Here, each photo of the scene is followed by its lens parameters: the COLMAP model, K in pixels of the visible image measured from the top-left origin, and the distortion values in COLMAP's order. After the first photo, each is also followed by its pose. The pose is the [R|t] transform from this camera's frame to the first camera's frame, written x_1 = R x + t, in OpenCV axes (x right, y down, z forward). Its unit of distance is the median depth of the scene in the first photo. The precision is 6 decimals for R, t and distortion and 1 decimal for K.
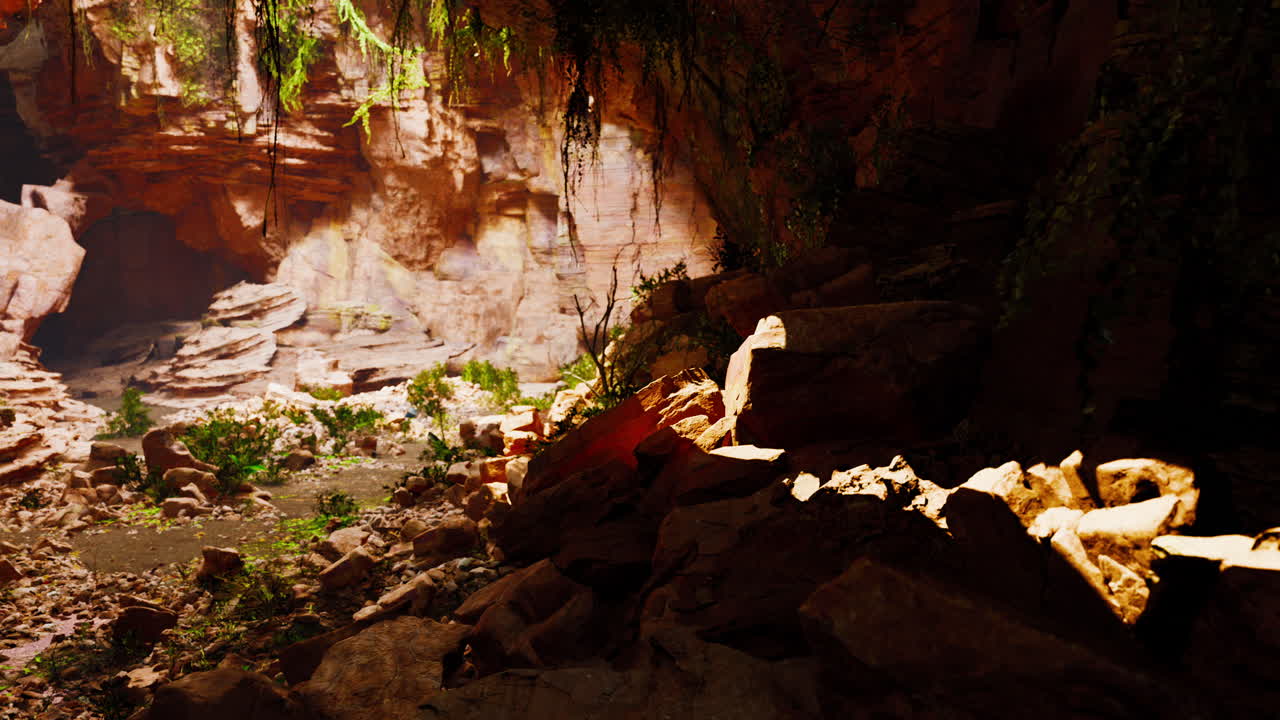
lens RADIAL K [[905.2, 0, 634.6], [0, 905.2, 353.0], [0, 0, 1]] dist [-0.008122, -0.004591]
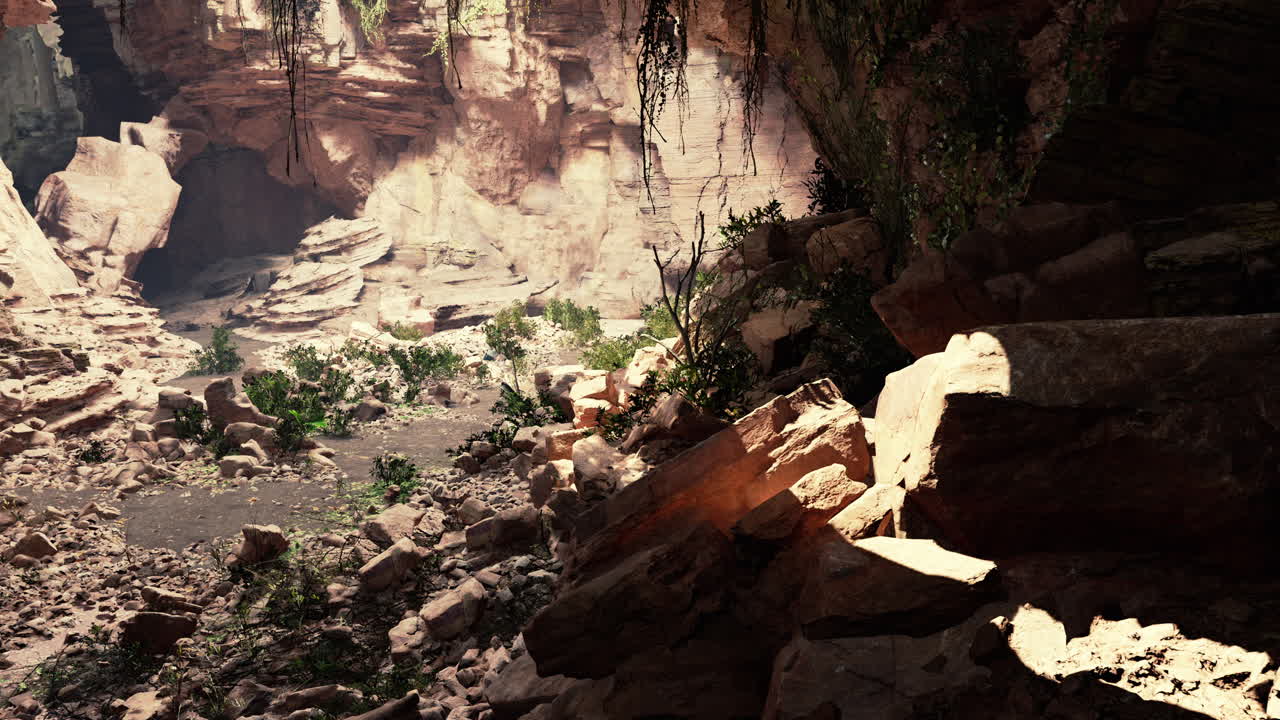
lens RADIAL K [[905.2, 0, 637.5], [0, 905.2, 364.7], [0, 0, 1]] dist [-0.008122, -0.004591]
pose [[0.995954, 0.011682, -0.089100, -0.000467], [-0.004023, 0.996316, 0.085660, -0.002479], [0.089772, -0.084955, 0.992332, 0.014868]]
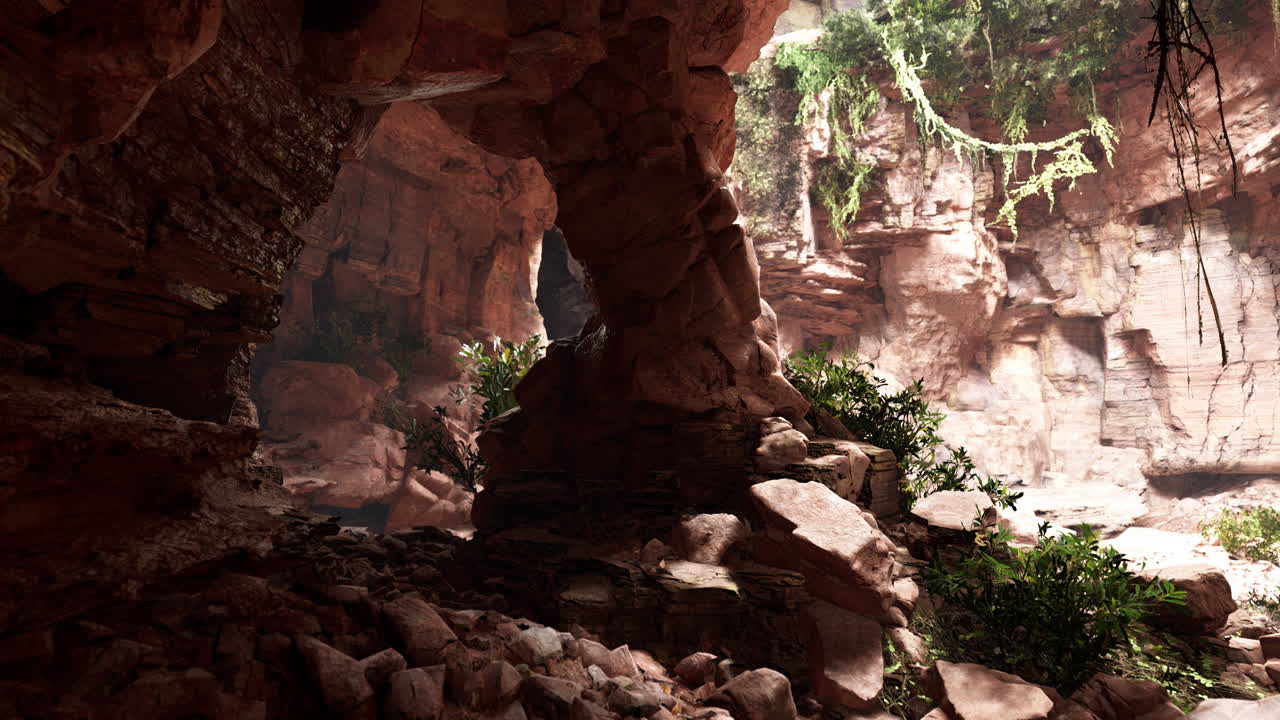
lens RADIAL K [[681.3, 0, 643.4], [0, 681.3, 360.3], [0, 0, 1]] dist [-0.005427, -0.000527]
pose [[0.958396, -0.035770, -0.283192, -0.399078], [-0.014833, 0.984536, -0.174555, -0.003218], [0.285057, 0.171494, 0.943044, 0.265703]]
